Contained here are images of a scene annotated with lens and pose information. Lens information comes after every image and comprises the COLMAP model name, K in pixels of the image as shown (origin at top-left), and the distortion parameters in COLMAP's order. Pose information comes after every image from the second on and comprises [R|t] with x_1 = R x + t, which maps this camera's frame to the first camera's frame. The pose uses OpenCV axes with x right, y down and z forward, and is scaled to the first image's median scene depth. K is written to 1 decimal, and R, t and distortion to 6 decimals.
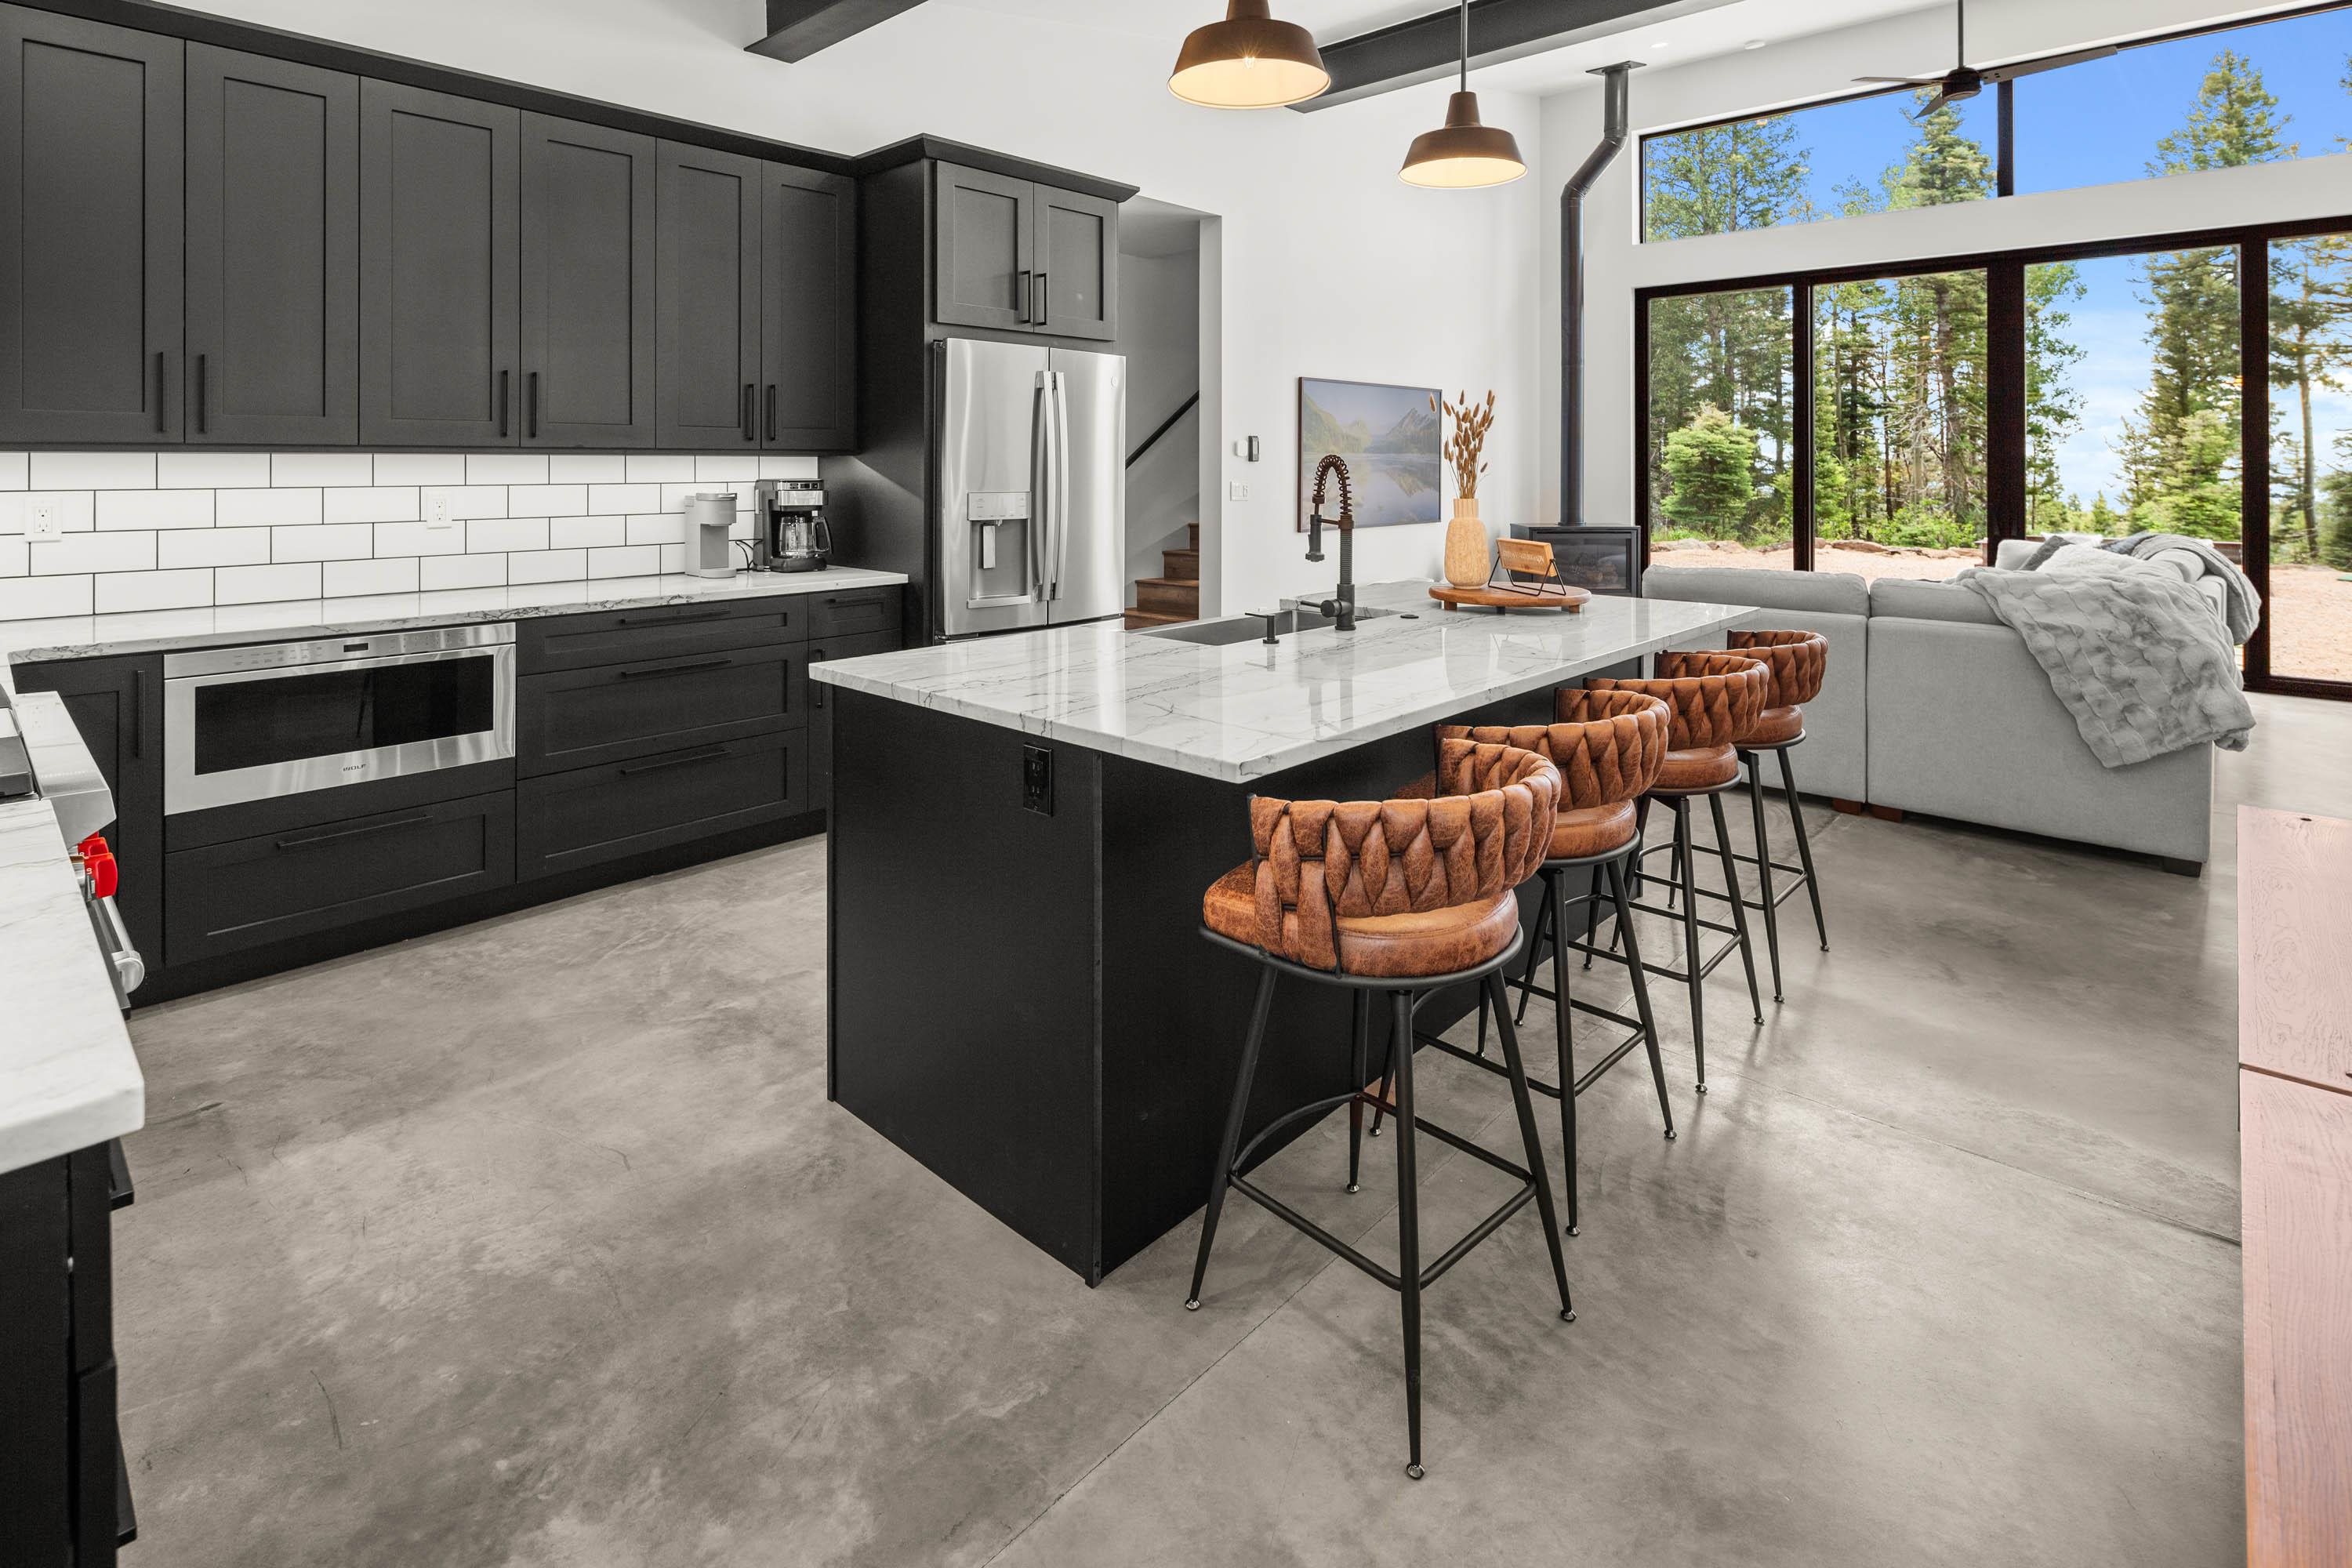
lens RADIAL K [[1151.2, 0, 1173.5], [0, 1151.2, 465.1], [0, 0, 1]] dist [0.000654, -0.000071]
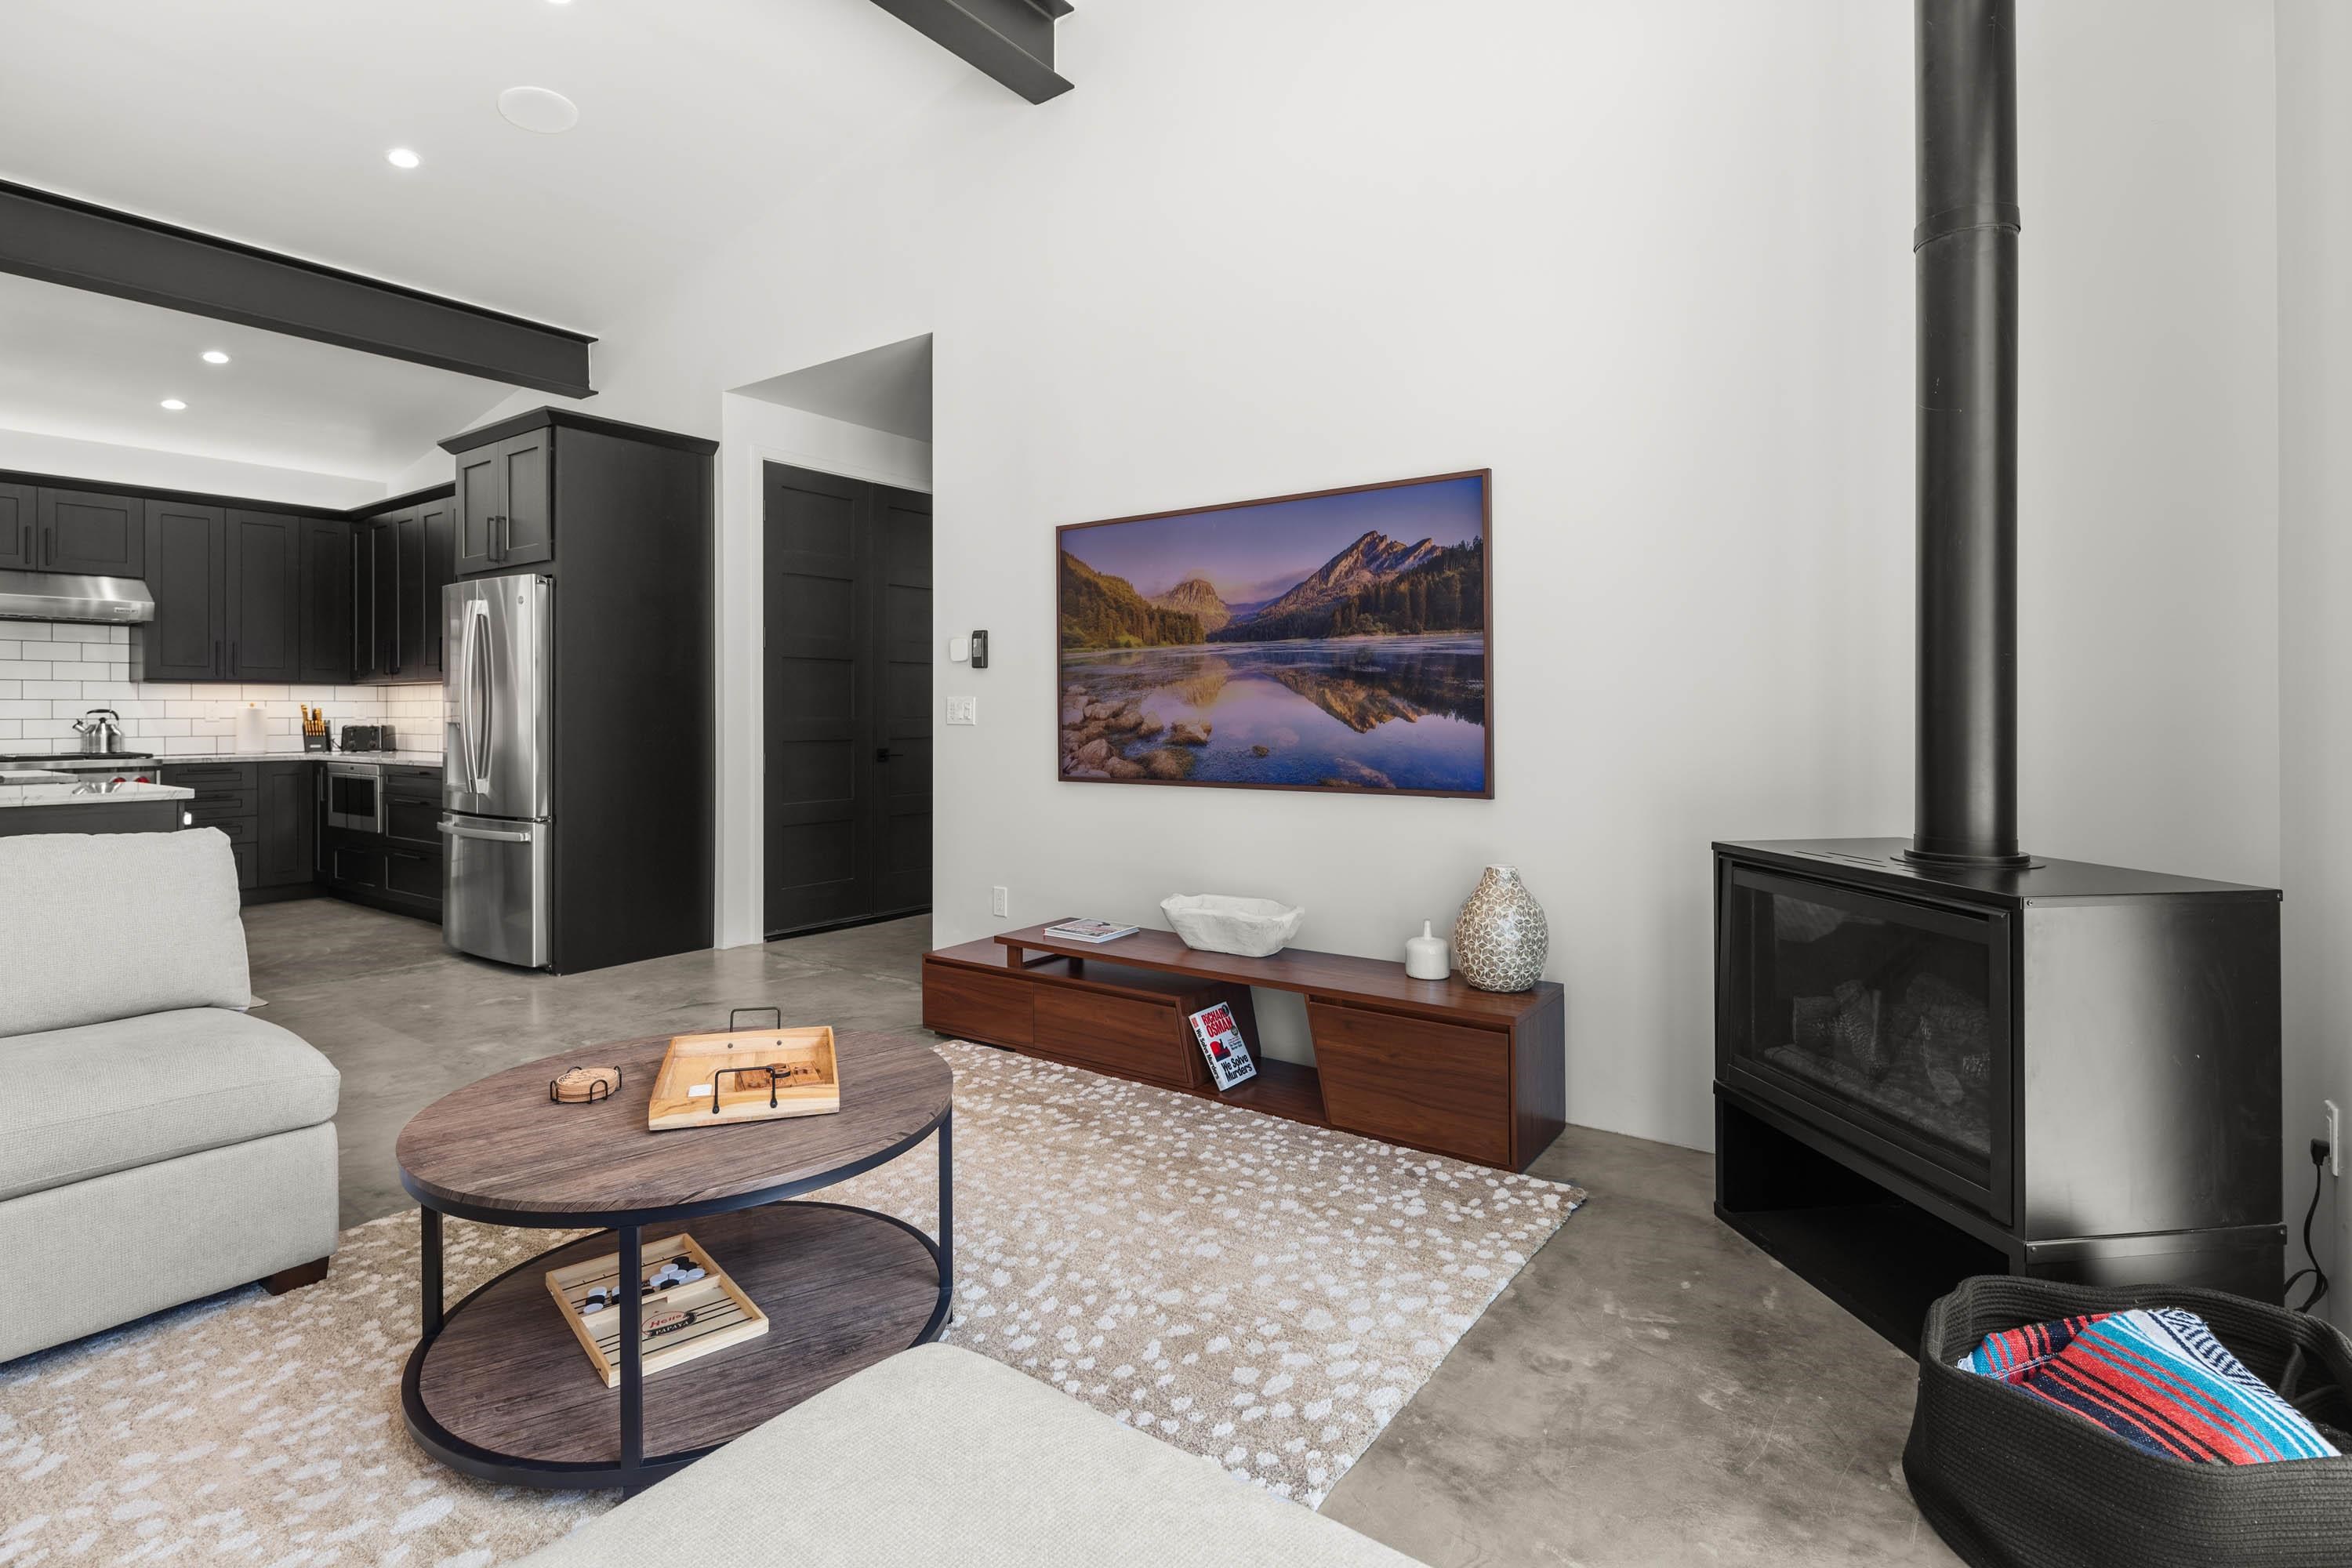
lens RADIAL K [[1156.4, 0, 1165.2], [0, 1156.4, 707.2], [0, 0, 1]] dist [0.006582, 0.000473]
pose [[0.112661, -0.004080, -0.993625, 0.624919], [0.002166, 0.999990, -0.003861, 0.018891], [0.993631, -0.001717, 0.112668, 0.845130]]
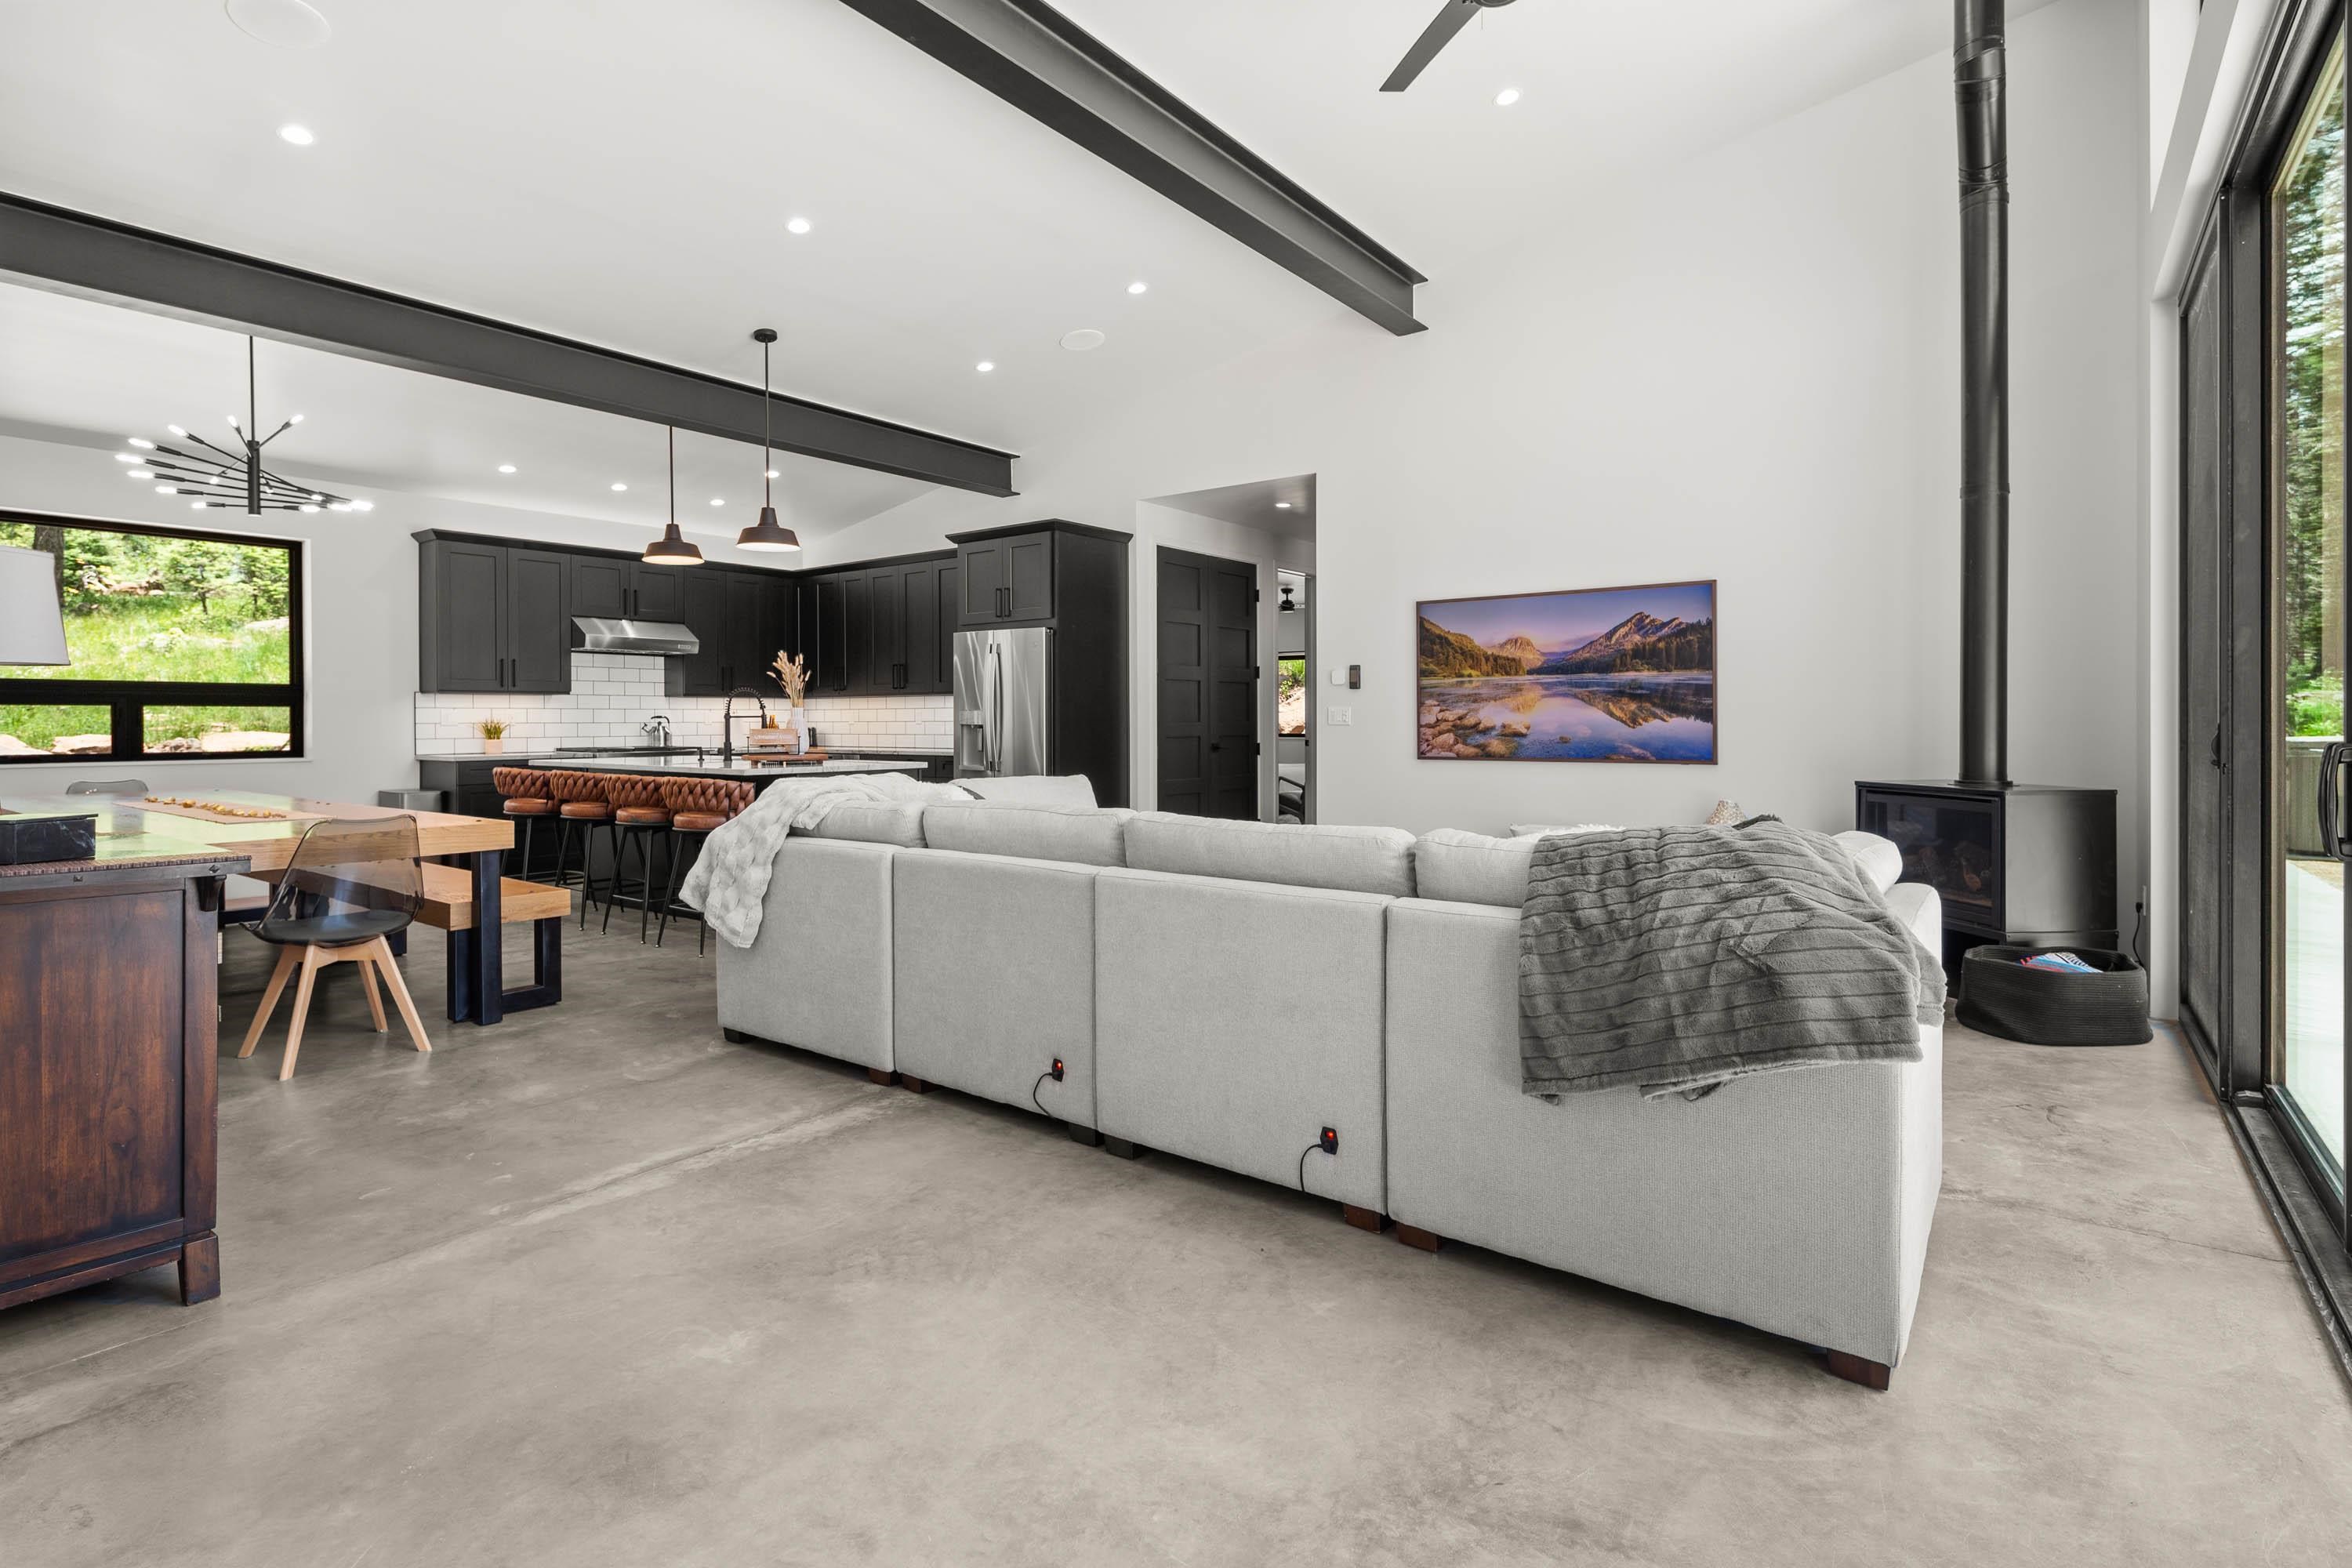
lens RADIAL K [[1143.1, 0, 1174.4], [0, 1143.1, 725.0], [0, 0, 1]] dist [0.002906, 0.000094]
pose [[0.100115, 0.004850, -0.994964, 0.914973], [0.002994, 0.999982, 0.005176, 0.020195], [0.994971, -0.003497, 0.100098, 0.593664]]
